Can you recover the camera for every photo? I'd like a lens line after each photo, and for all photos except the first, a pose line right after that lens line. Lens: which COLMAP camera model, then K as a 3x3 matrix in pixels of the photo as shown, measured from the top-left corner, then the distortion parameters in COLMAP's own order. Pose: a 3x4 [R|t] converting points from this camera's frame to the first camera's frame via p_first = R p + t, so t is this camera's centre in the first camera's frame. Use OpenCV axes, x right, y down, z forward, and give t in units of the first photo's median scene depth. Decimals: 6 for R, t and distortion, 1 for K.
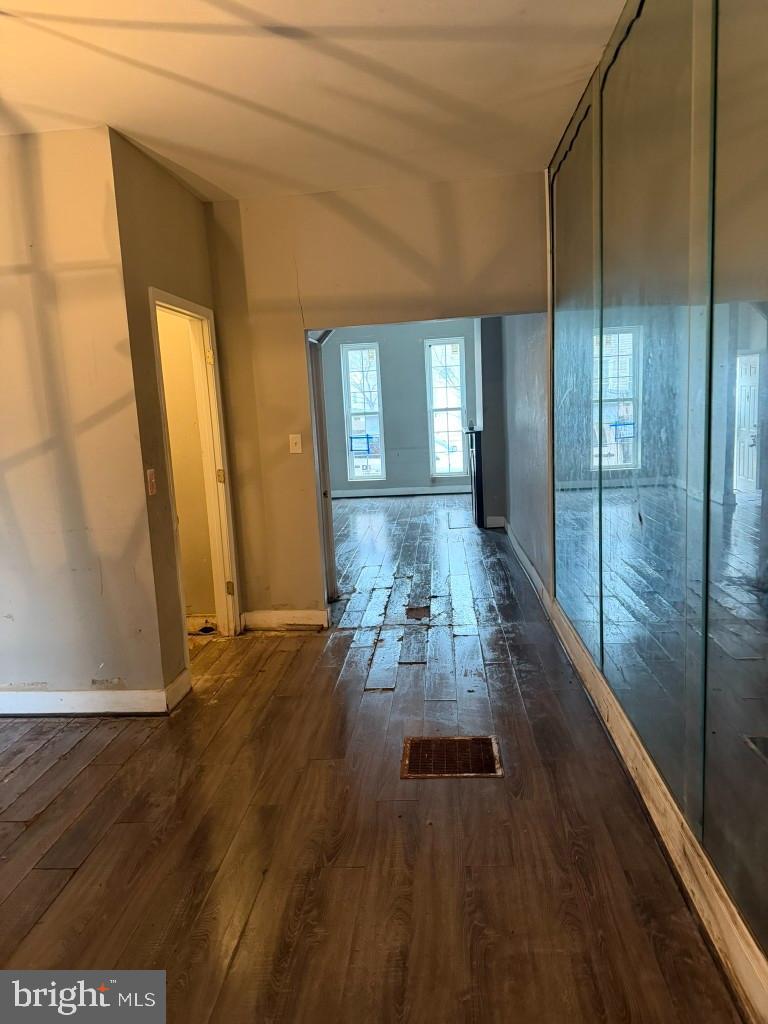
lens RADIAL K [[705.4, 0, 388.2], [0, 705.4, 509.5], [0, 0, 1]] dist [0.070288, -0.087399]
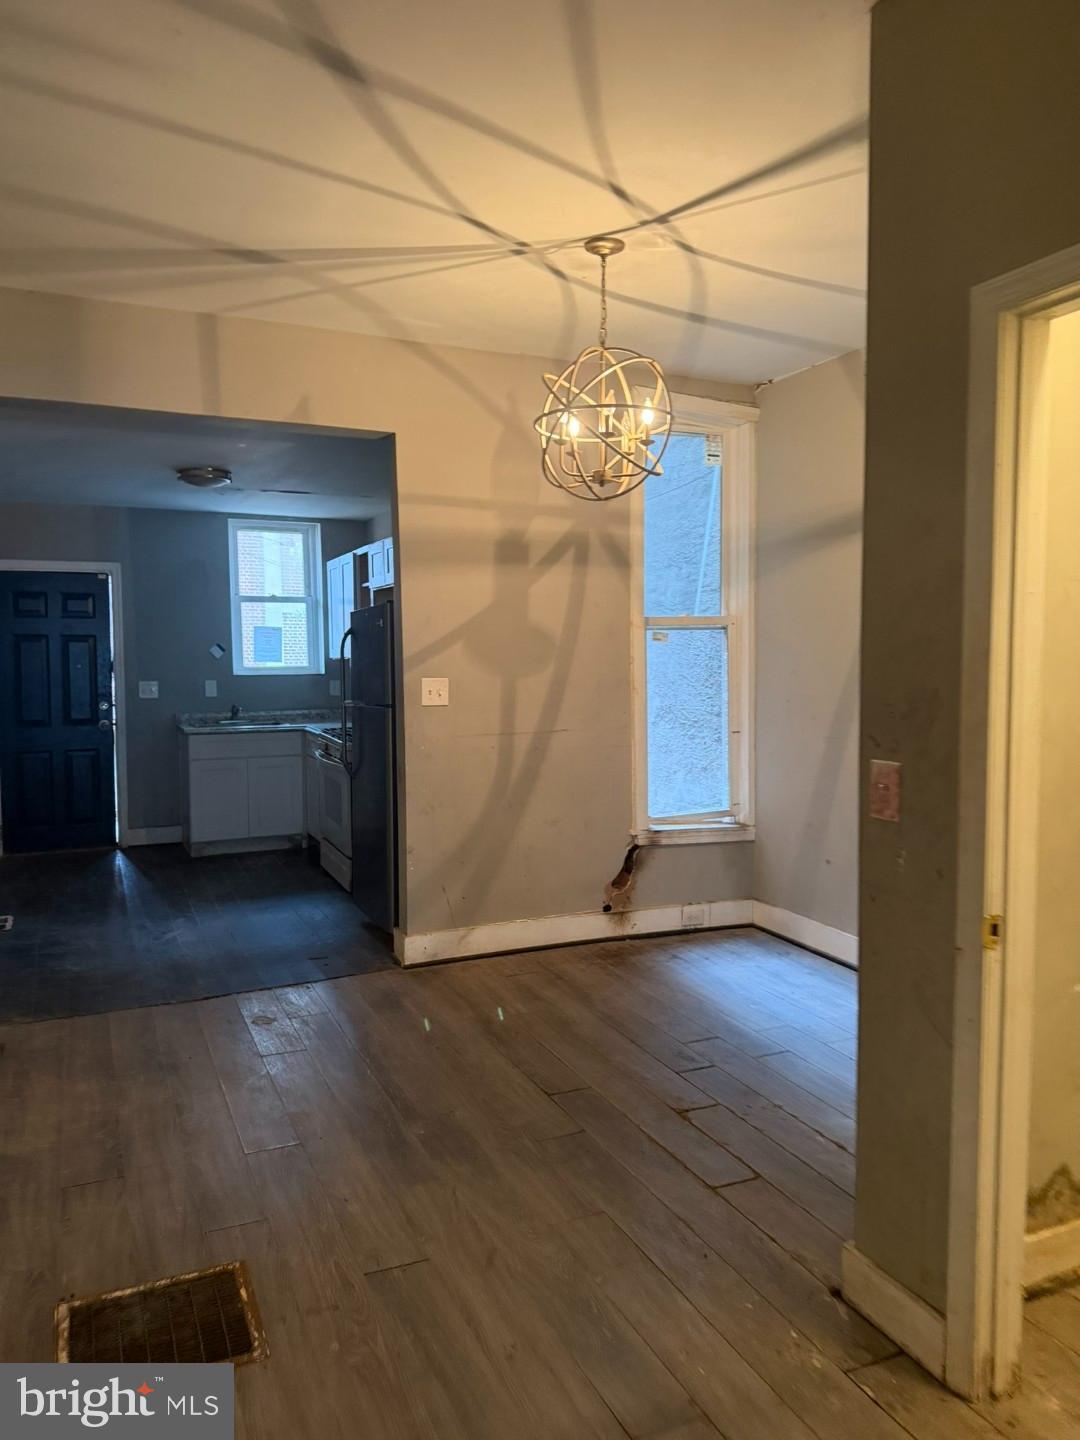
lens RADIAL K [[992.0, 0, 536.8], [0, 992.0, 718.9], [0, 0, 1]] dist [0.070288, -0.087399]
pose [[-0.870268, 0.091399, -0.484025, 0.137767], [-0.020353, 0.975123, 0.220728, -0.211787], [0.492158, 0.201943, -0.846758, 1.410468]]
